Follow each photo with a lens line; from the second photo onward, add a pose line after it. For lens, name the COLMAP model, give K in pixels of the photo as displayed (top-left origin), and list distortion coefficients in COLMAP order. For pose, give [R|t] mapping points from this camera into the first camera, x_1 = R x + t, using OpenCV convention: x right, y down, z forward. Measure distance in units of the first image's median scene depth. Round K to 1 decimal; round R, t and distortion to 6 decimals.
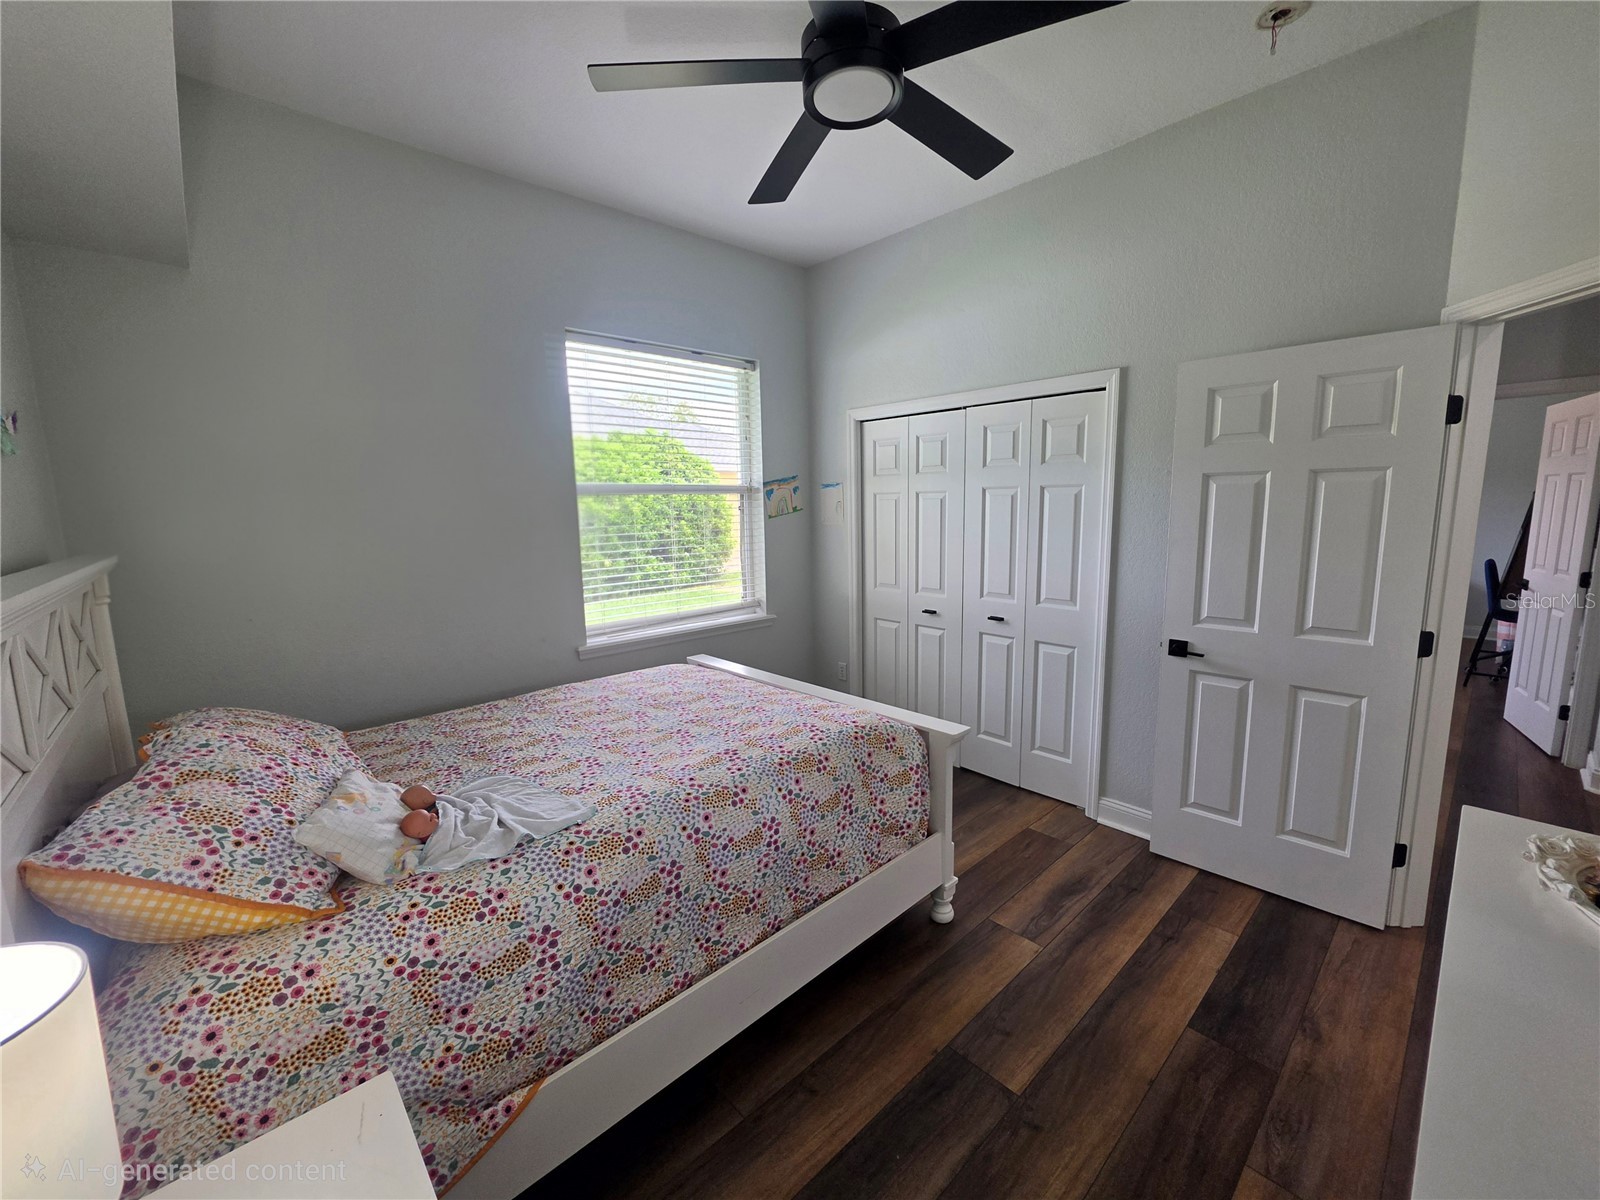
lens RADIAL K [[649.5, 0, 803.9], [0, 649.5, 600.0], [0, 0, 1]] dist [0.002184, 0.000344]
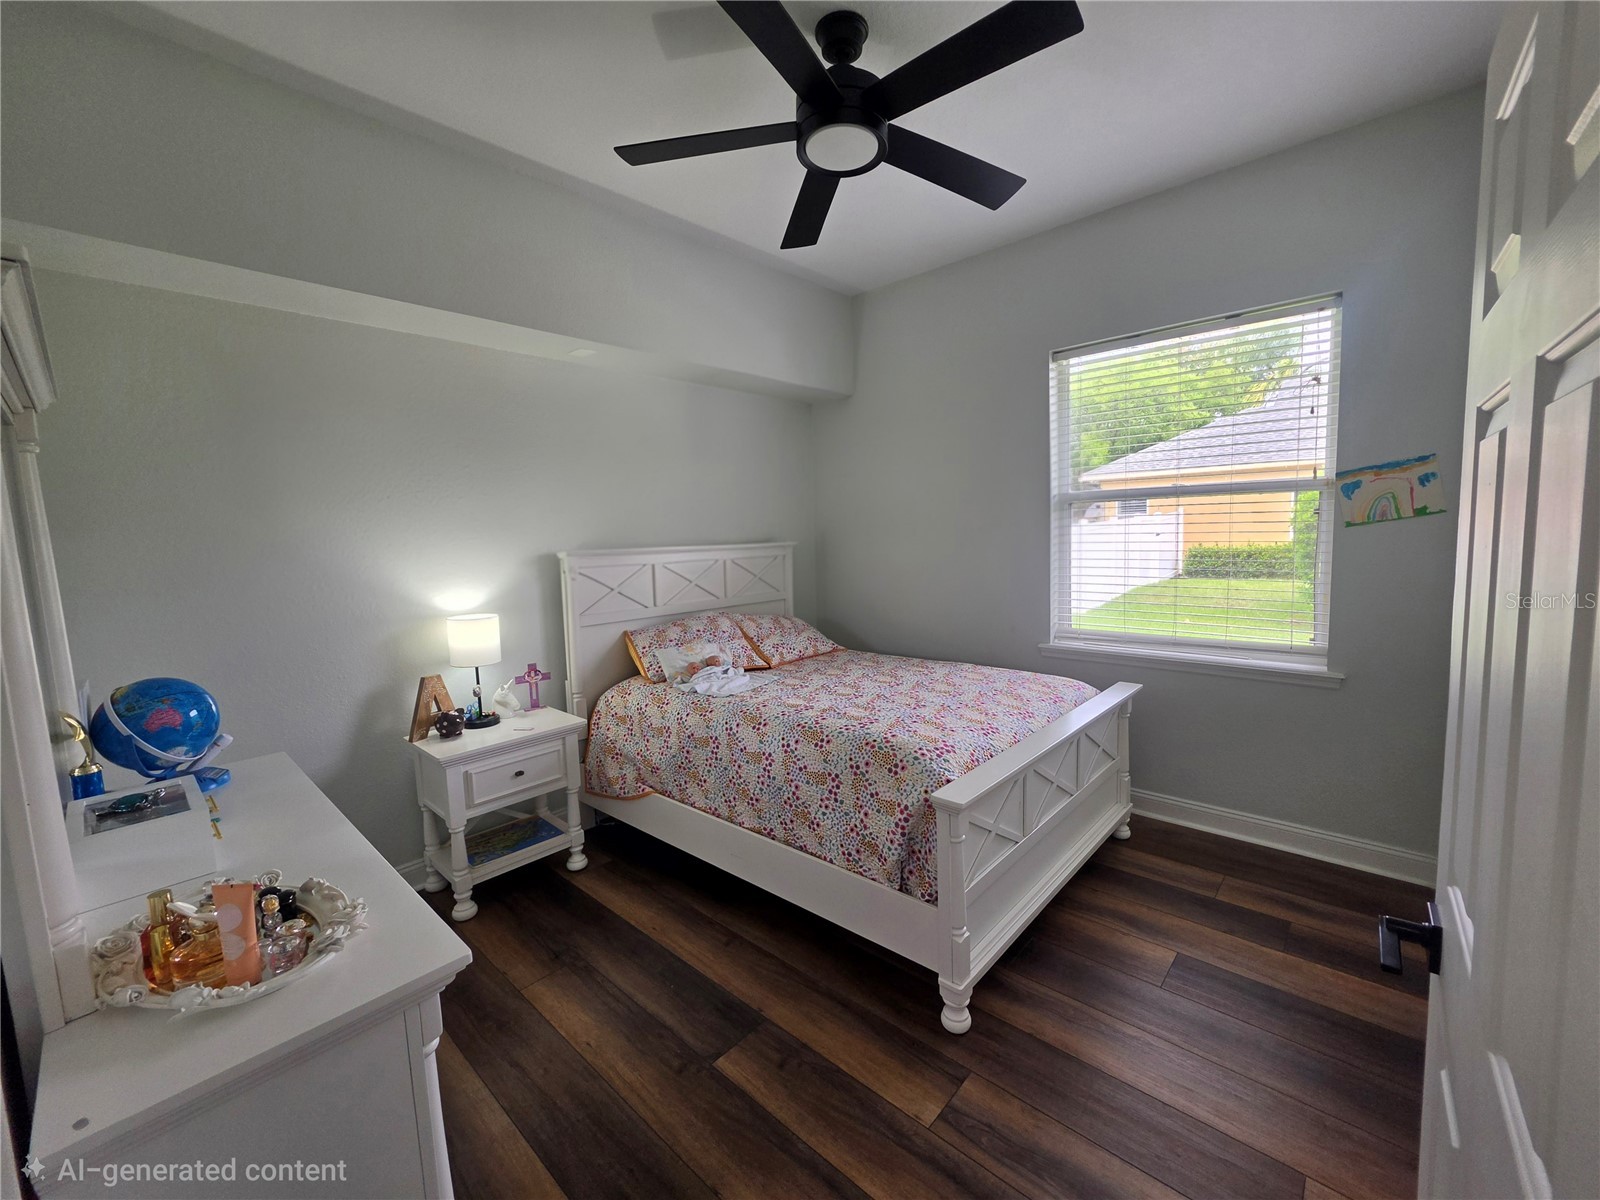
lens RADIAL K [[649.5, 0, 815.1], [0, 649.5, 598.2], [0, 0, 1]] dist [0.002184, 0.000344]
pose [[0.086161, 0.121338, -0.988865, 1.173884], [-0.118040, 0.986808, 0.110801, -0.133997], [0.989264, 0.107179, 0.099347, 0.863713]]
